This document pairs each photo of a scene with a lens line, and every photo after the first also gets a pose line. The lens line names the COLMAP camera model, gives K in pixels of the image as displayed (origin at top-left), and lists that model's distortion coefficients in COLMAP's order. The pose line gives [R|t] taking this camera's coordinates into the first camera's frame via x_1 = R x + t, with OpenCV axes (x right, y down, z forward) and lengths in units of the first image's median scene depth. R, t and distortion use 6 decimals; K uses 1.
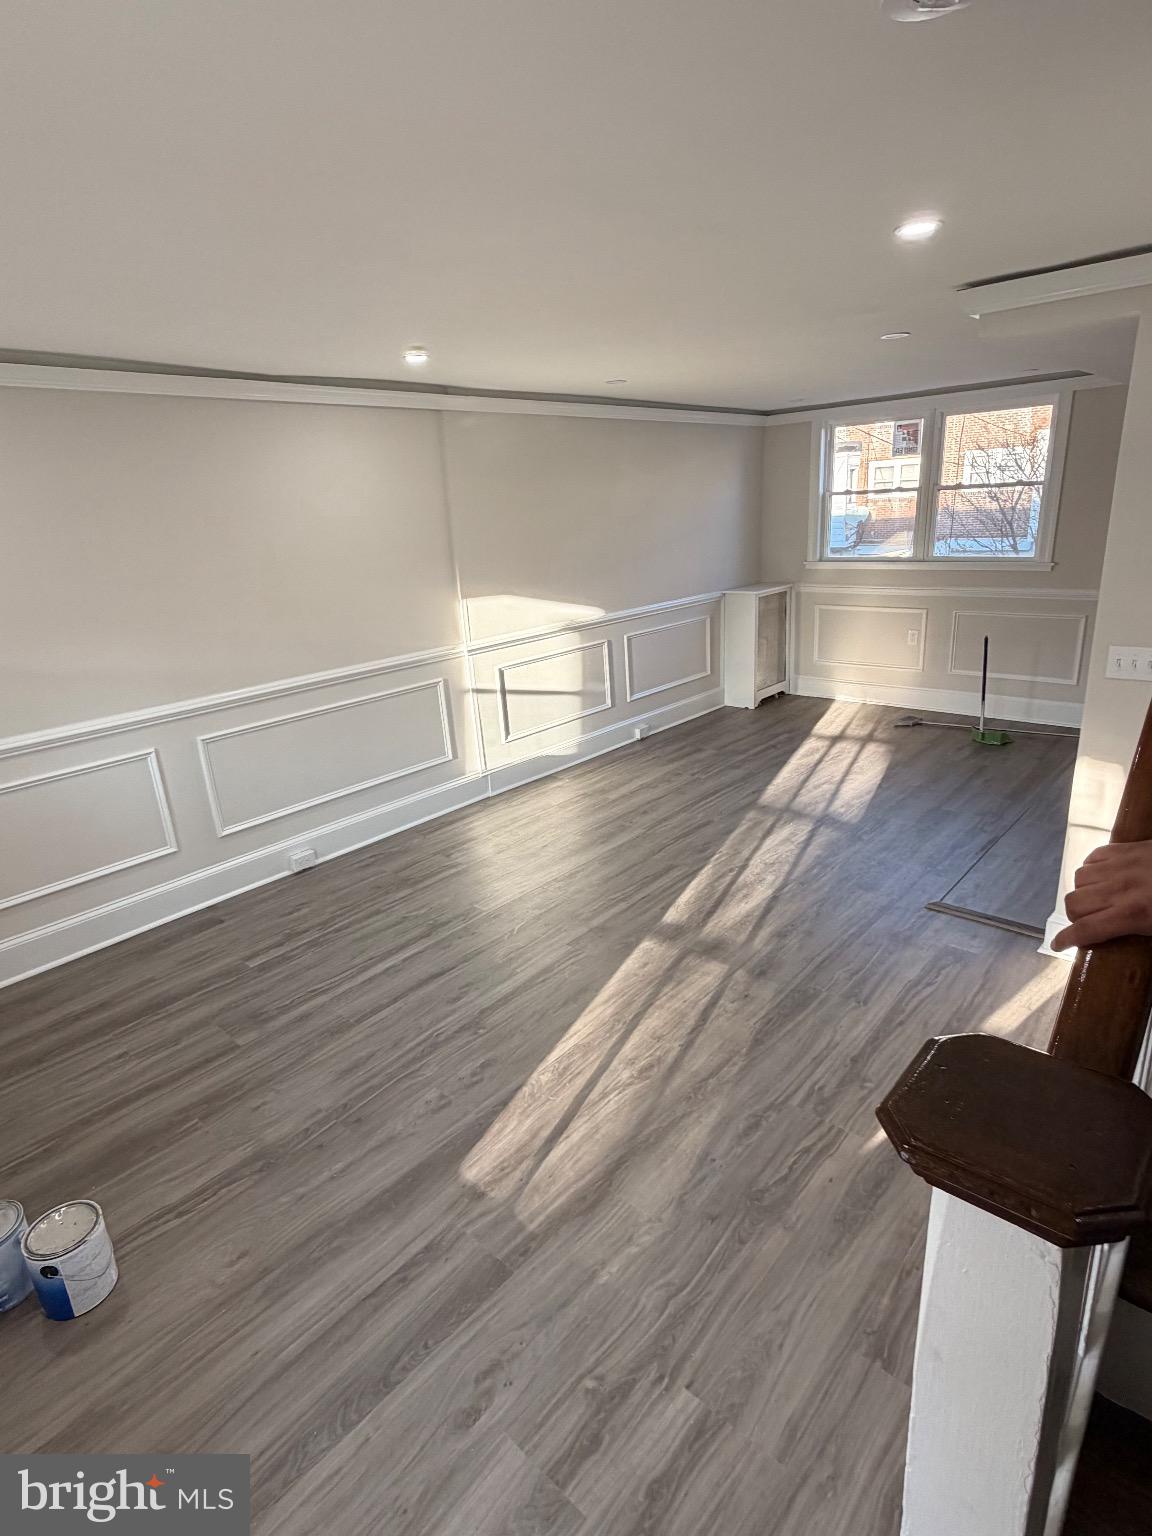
lens RADIAL K [[810.4, 0, 584.8], [0, 810.4, 770.2], [0, 0, 1]] dist [0.003037, 0.001410]
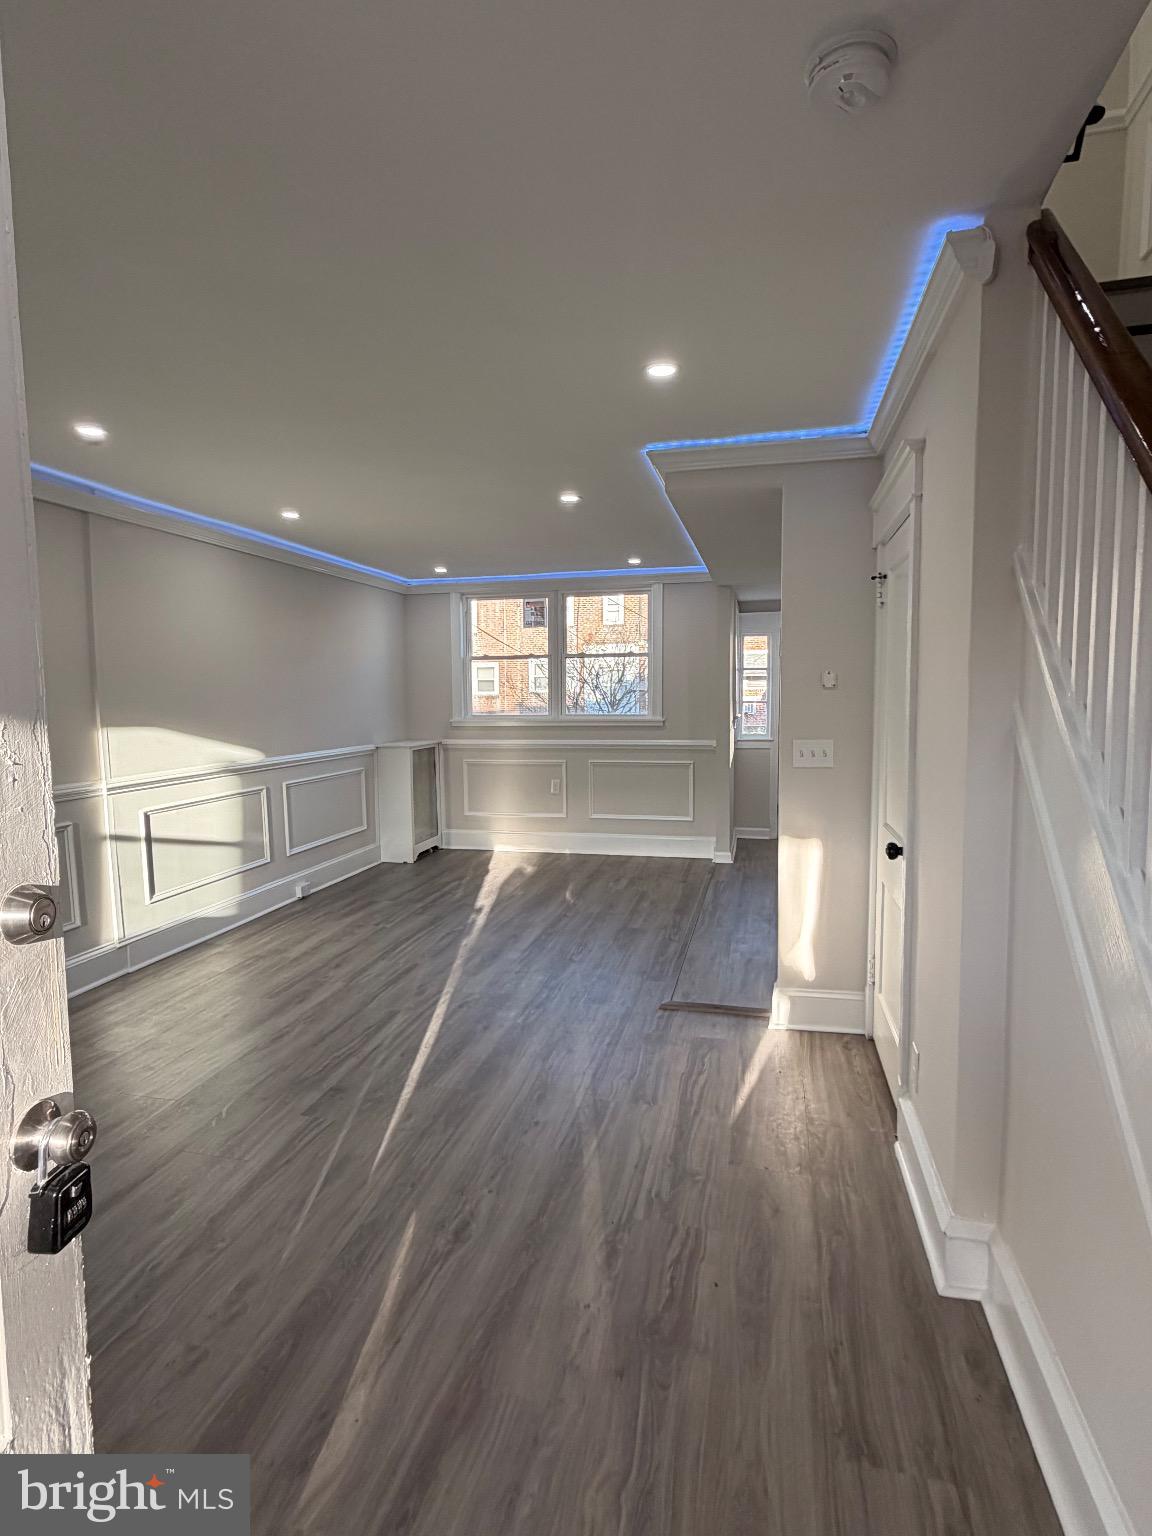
lens RADIAL K [[810.4, 0, 572.1], [0, 810.4, 758.1], [0, 0, 1]] dist [0.003037, 0.001410]
pose [[0.883401, 0.004538, 0.468596, -0.105627], [0.112898, 0.968439, -0.222216, 0.053715], [-0.454815, 0.249209, 0.855008, 0.071637]]
